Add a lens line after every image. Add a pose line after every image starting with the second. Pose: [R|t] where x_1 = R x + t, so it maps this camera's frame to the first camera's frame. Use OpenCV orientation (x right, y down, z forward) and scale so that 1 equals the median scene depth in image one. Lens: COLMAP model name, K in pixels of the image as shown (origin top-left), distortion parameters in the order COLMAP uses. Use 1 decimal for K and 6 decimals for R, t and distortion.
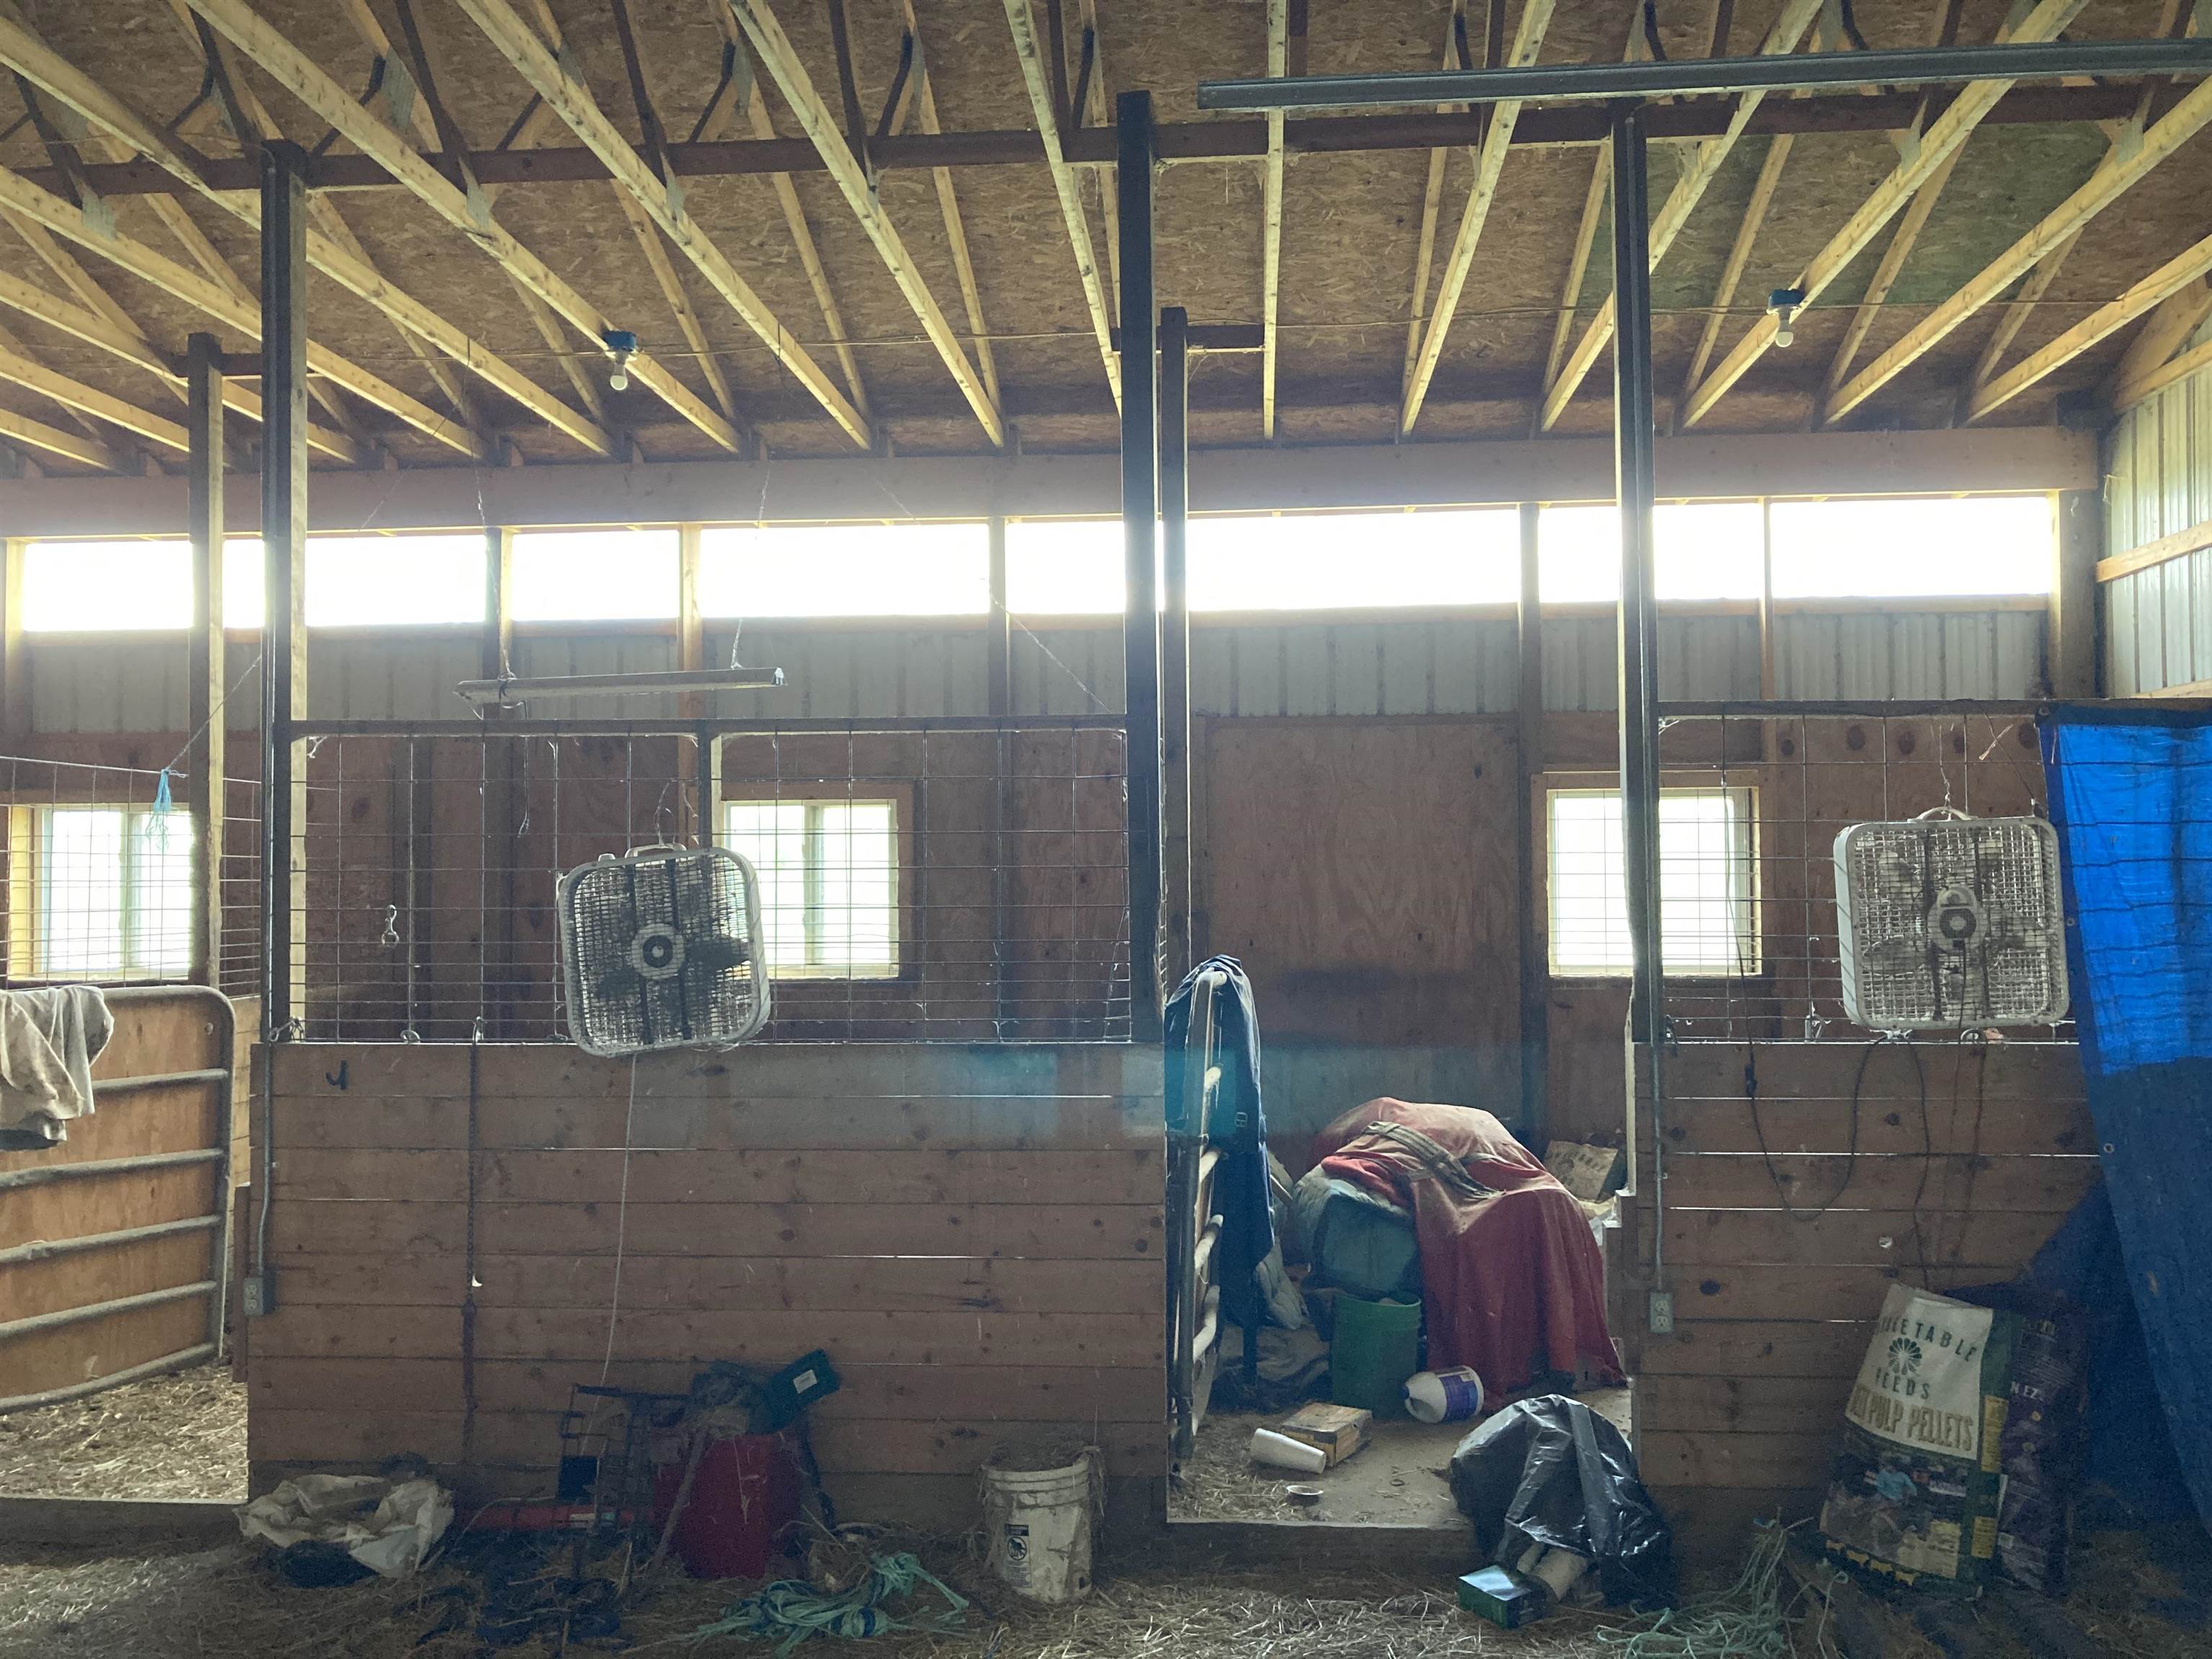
lens RADIAL K [[1832.5, 0, 1110.3], [0, 1832.5, 828.7], [0, 0, 1]] dist [0.015850, -0.017779]
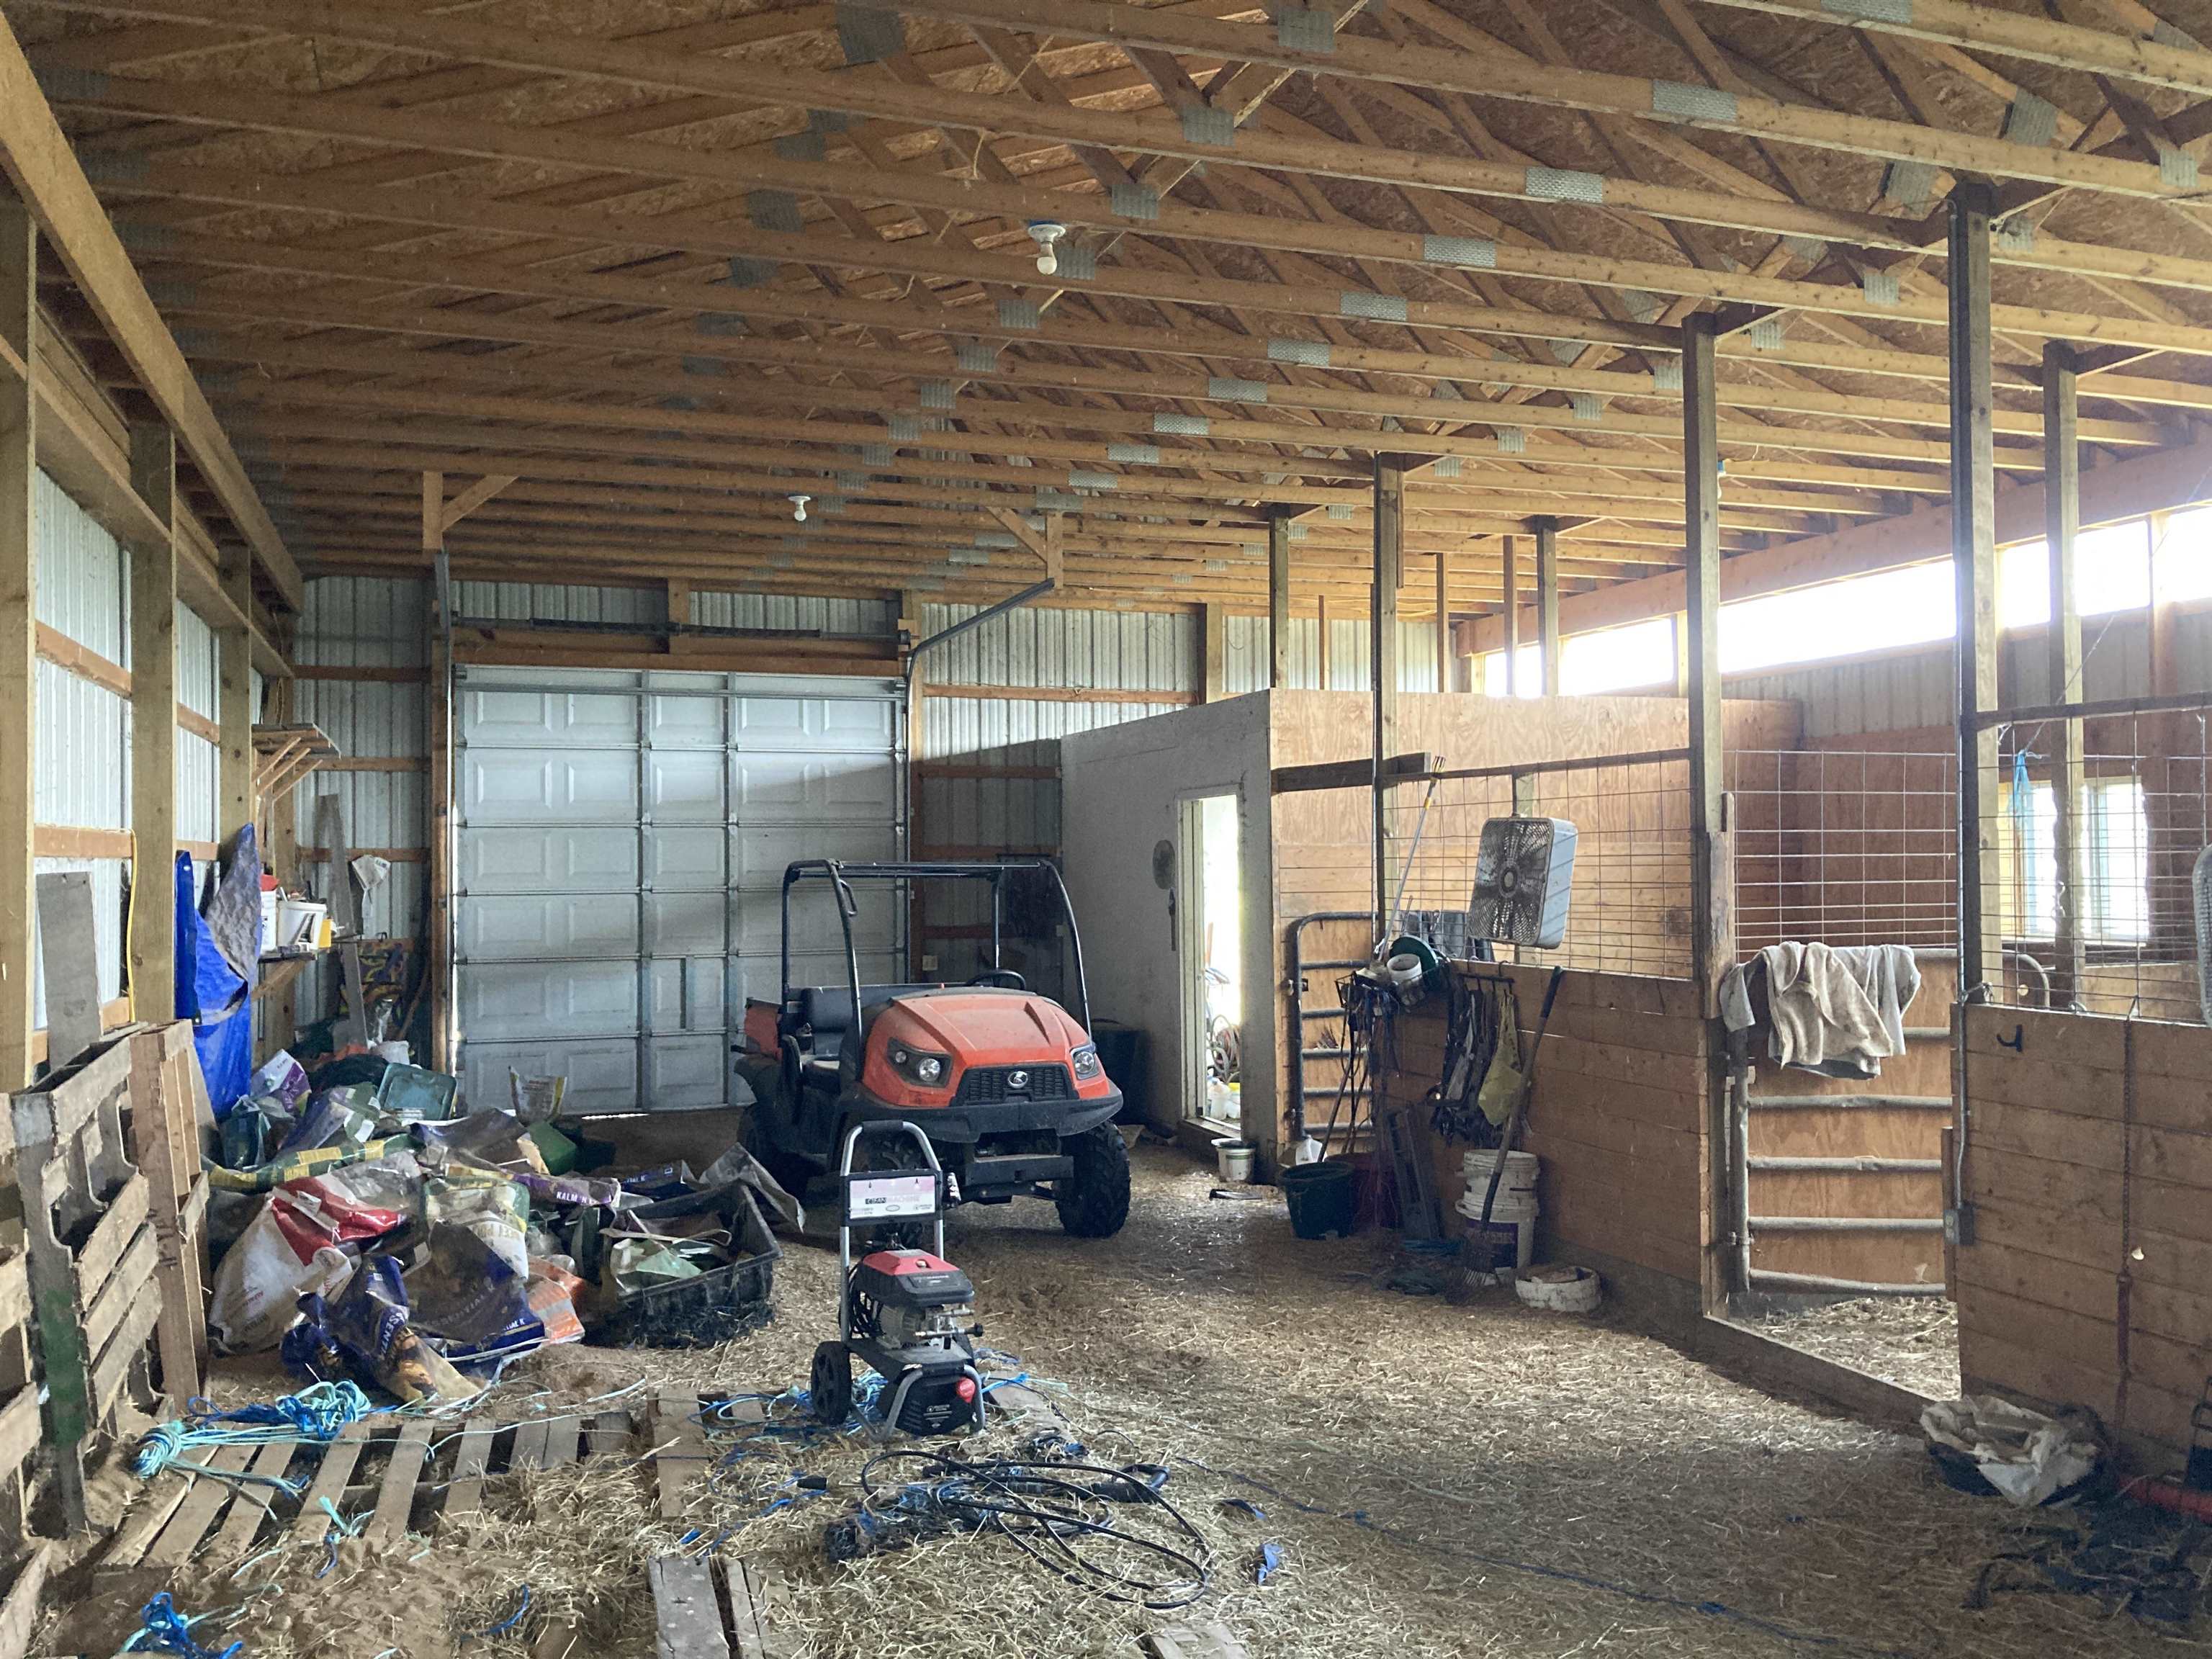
lens RADIAL K [[1832.5, 0, 1106.5], [0, 1832.5, 836.7], [0, 0, 1]] dist [0.015850, -0.017779]
pose [[0.398972, -0.010025, -0.916908, 0.348070], [0.035019, 0.999377, 0.004311, -0.007370], [0.916294, -0.033829, 0.399075, 0.079576]]
